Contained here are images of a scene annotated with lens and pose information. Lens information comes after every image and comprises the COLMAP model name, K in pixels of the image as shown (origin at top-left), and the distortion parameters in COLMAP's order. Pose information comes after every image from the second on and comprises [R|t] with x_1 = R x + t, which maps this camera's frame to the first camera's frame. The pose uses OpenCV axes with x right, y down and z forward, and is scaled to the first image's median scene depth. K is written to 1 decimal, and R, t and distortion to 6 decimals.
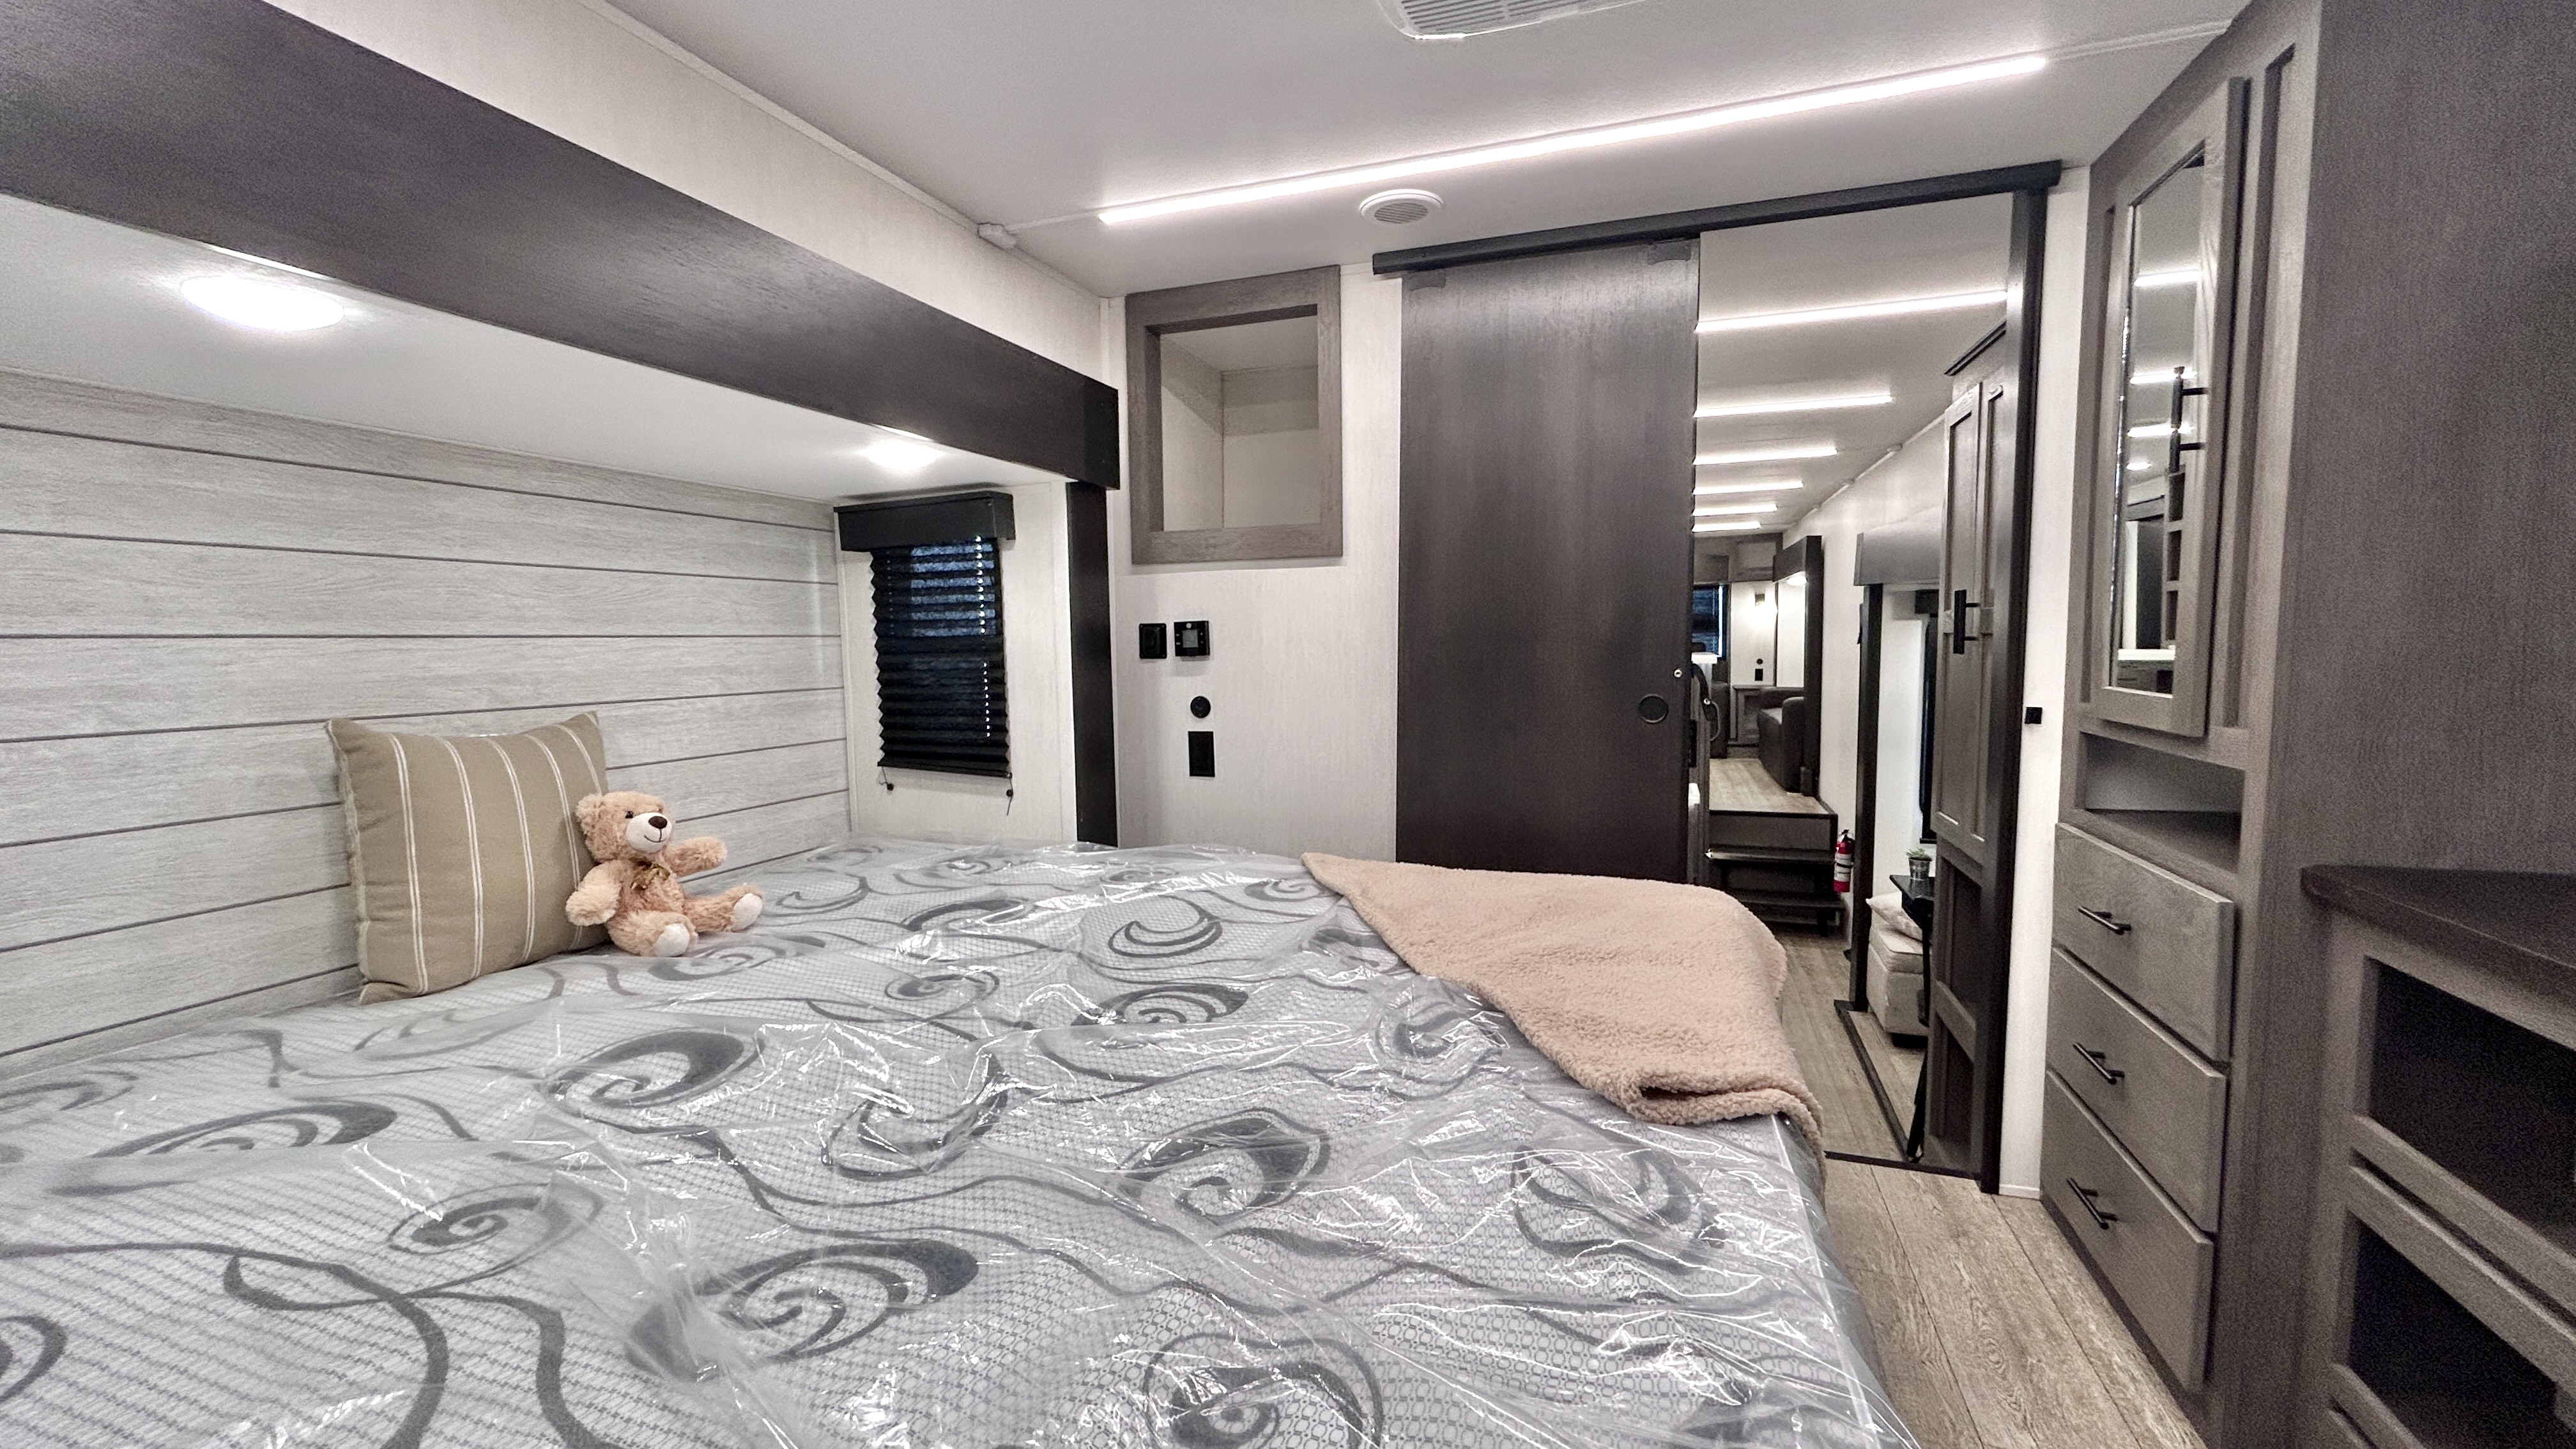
lens RADIAL K [[1038.7, 0, 1276.8], [0, 1038.7, 718.5], [0, 0, 1]] dist [0.004542, -0.000672]
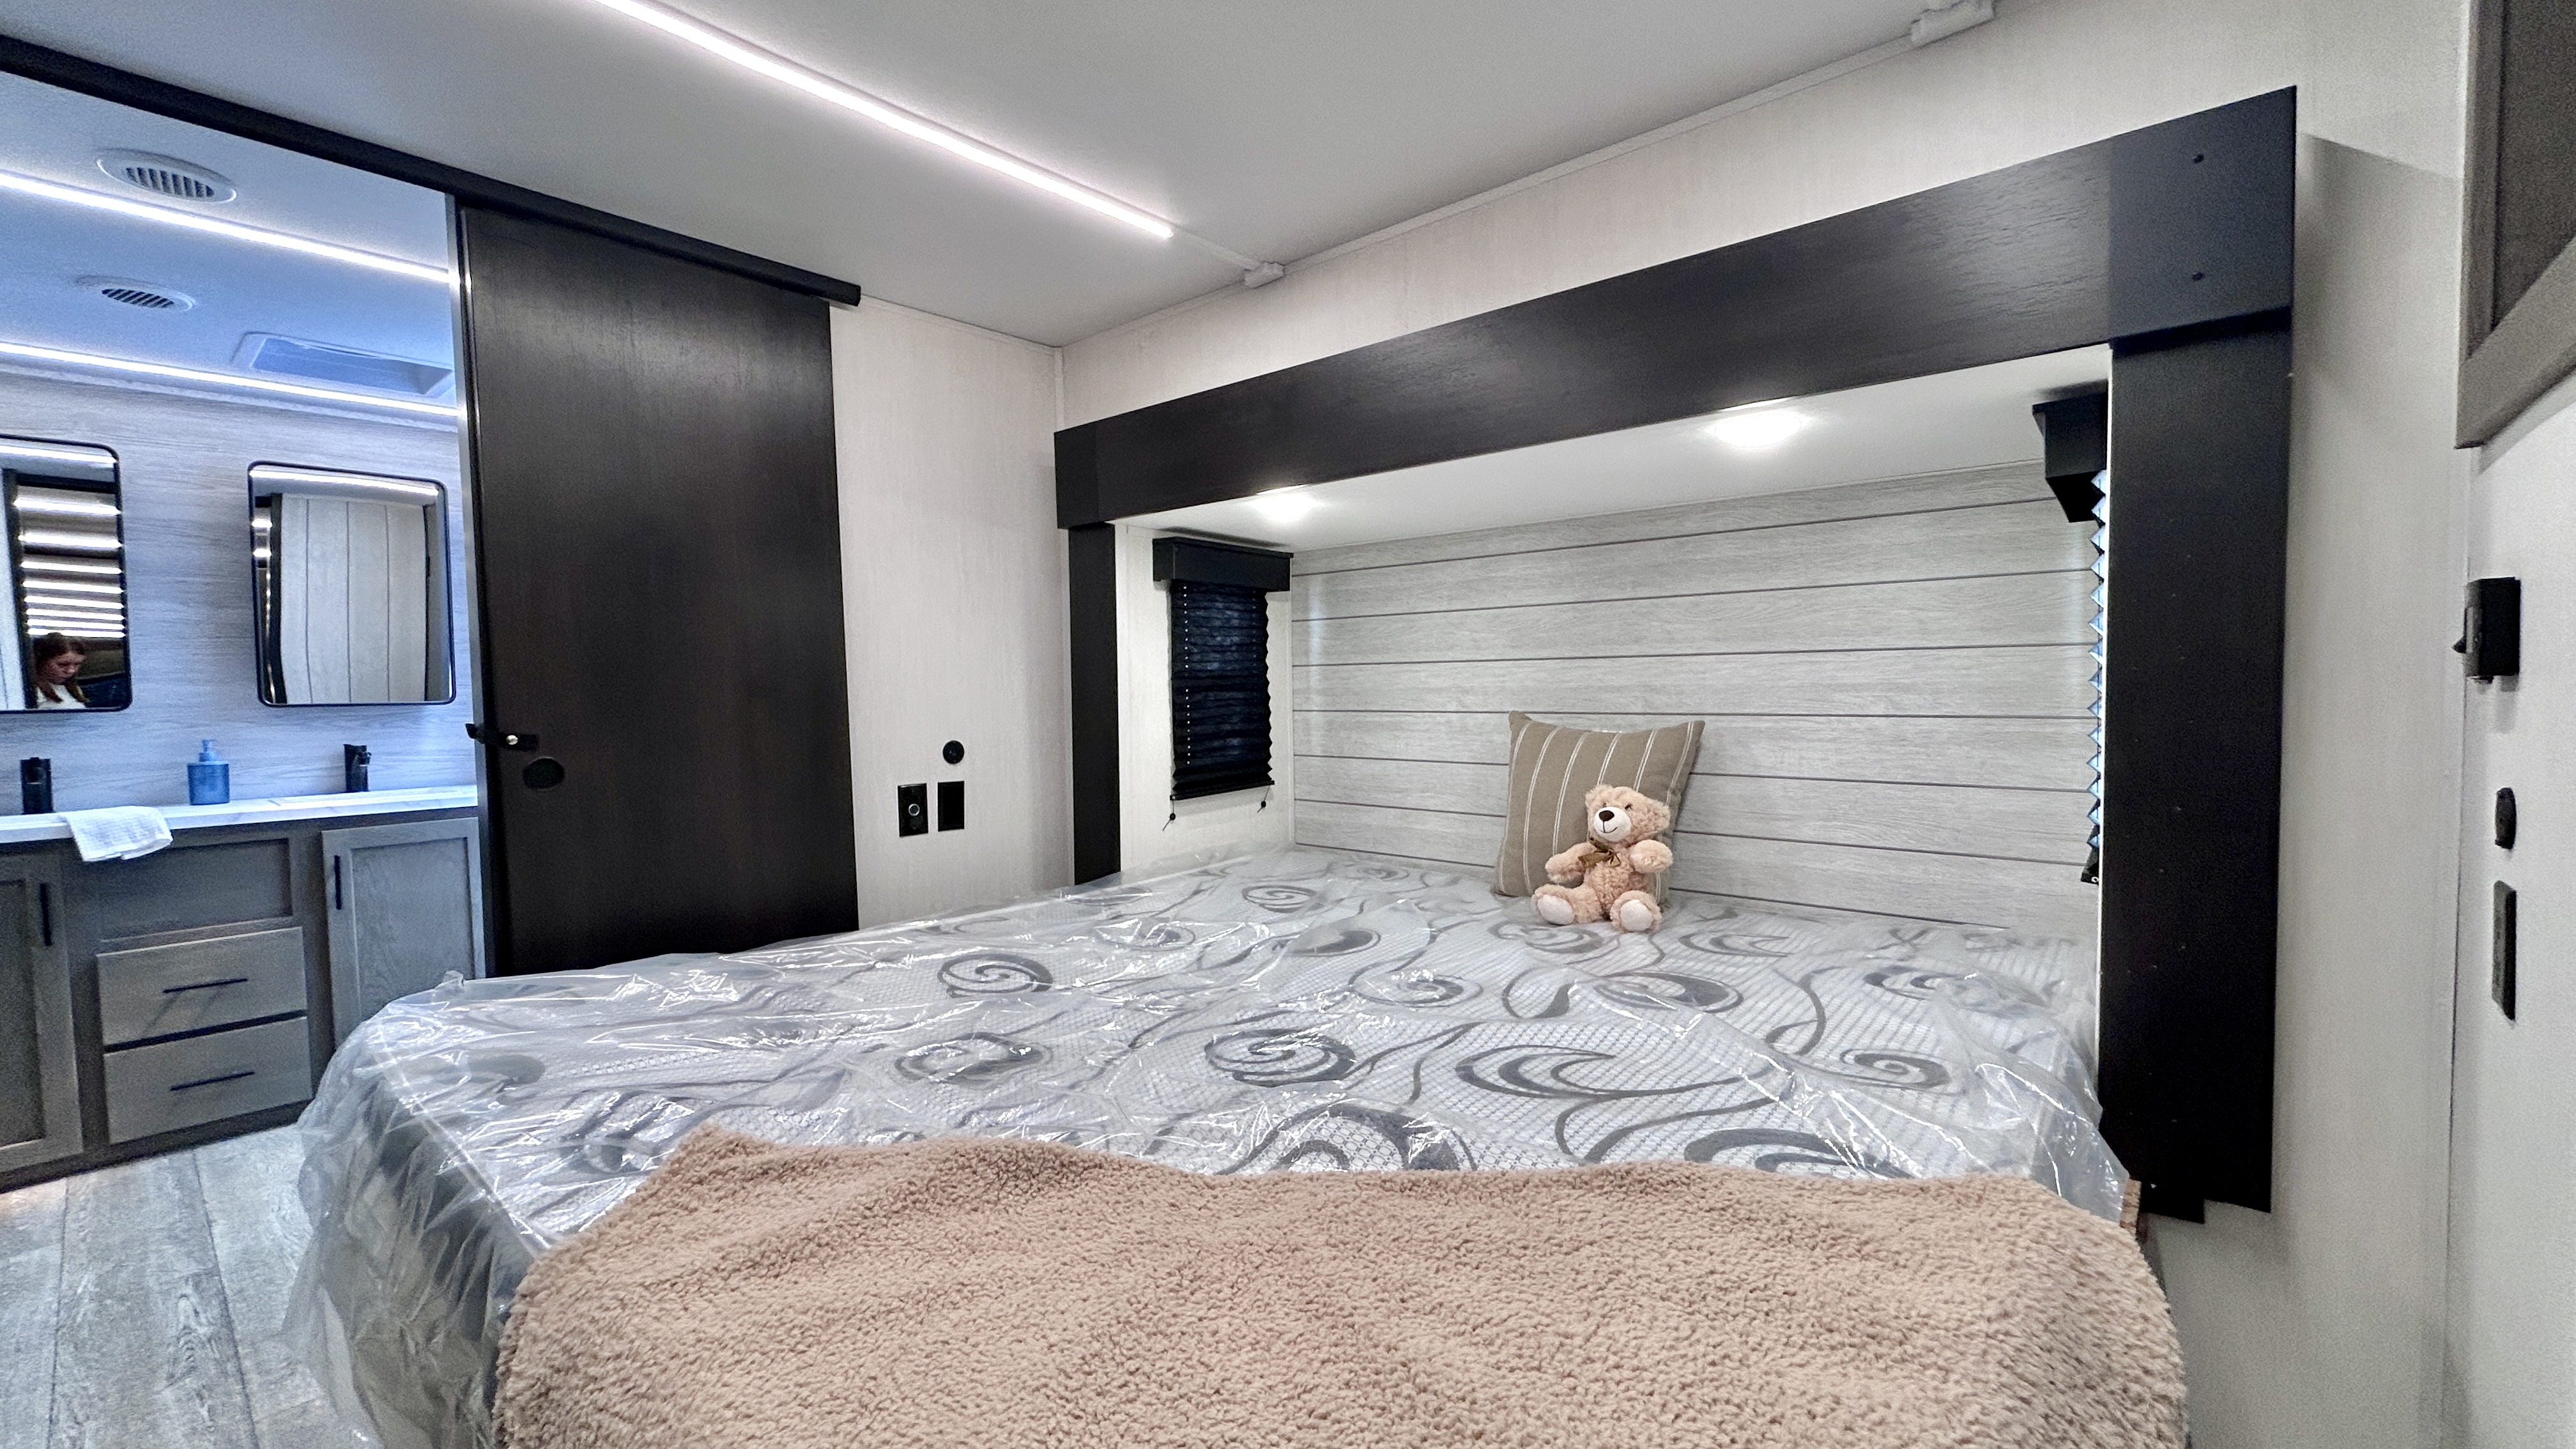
lens RADIAL K [[1038.7, 0, 1266.5], [0, 1038.7, 723.9], [0, 0, 1]] dist [0.004542, -0.000672]
pose [[-0.347117, 0.069154, -0.935269, 0.522737], [-0.042143, 0.995120, 0.089220, -0.077771], [0.936874, 0.070385, -0.342509, 0.866611]]
